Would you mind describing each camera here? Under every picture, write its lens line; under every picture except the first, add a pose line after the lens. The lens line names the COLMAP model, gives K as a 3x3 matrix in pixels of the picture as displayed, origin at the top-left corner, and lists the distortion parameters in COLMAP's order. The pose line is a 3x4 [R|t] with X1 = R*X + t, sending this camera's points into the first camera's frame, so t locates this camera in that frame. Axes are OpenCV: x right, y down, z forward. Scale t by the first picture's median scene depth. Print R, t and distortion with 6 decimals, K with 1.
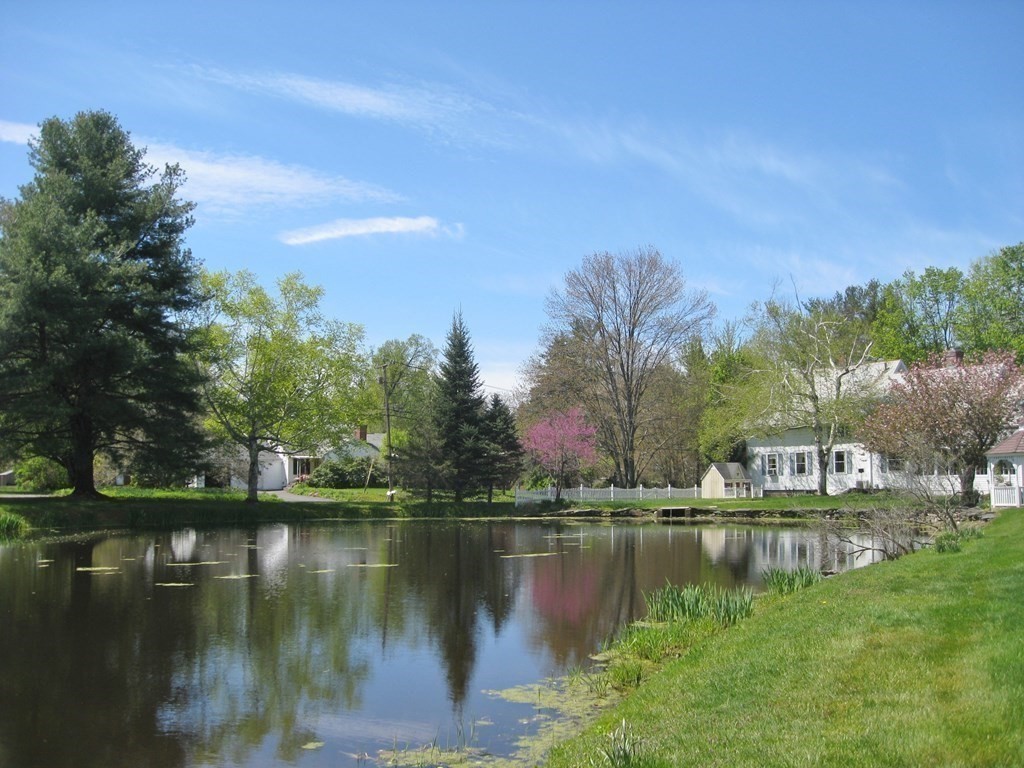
lens RADIAL K [[1064.0, 0, 497.2], [0, 1064.0, 387.1], [0, 0, 1]] dist [-0.173666, 0.176553]
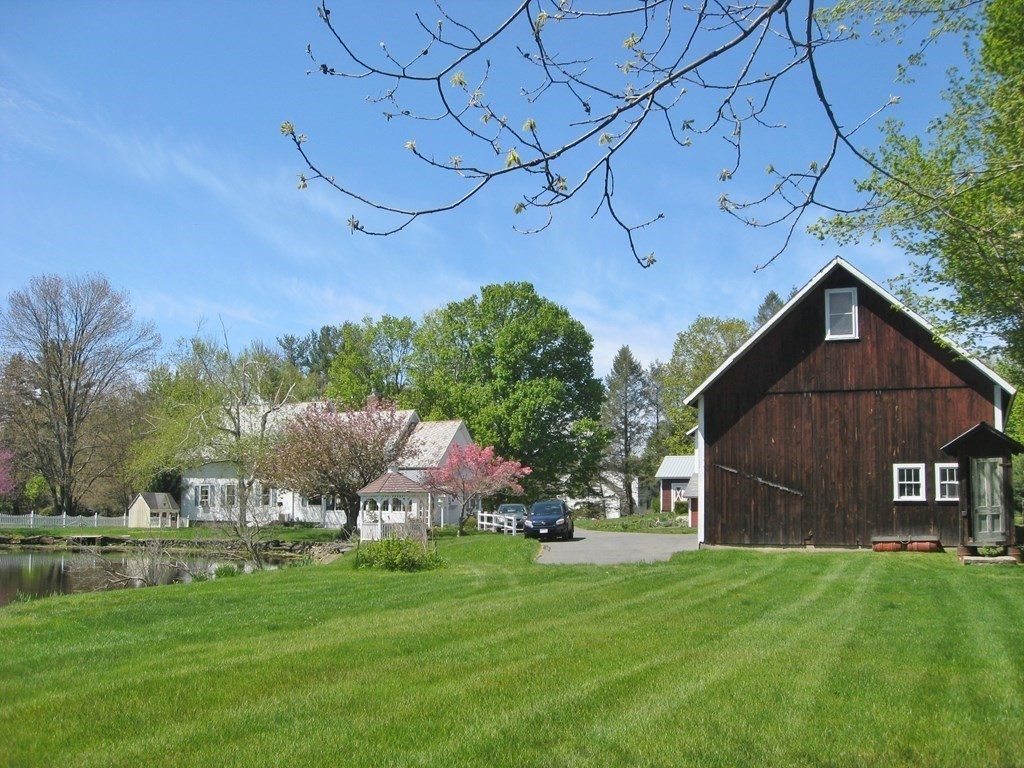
lens RADIAL K [[1064.0, 0, 497.2], [0, 1064.0, 387.1], [0, 0, 1]] dist [-0.173666, 0.176553]
pose [[0.912277, 0.056601, 0.405645, 0.101938], [-0.045591, 0.998284, -0.036763, -0.007719], [-0.407029, 0.015044, 0.913291, -0.054735]]
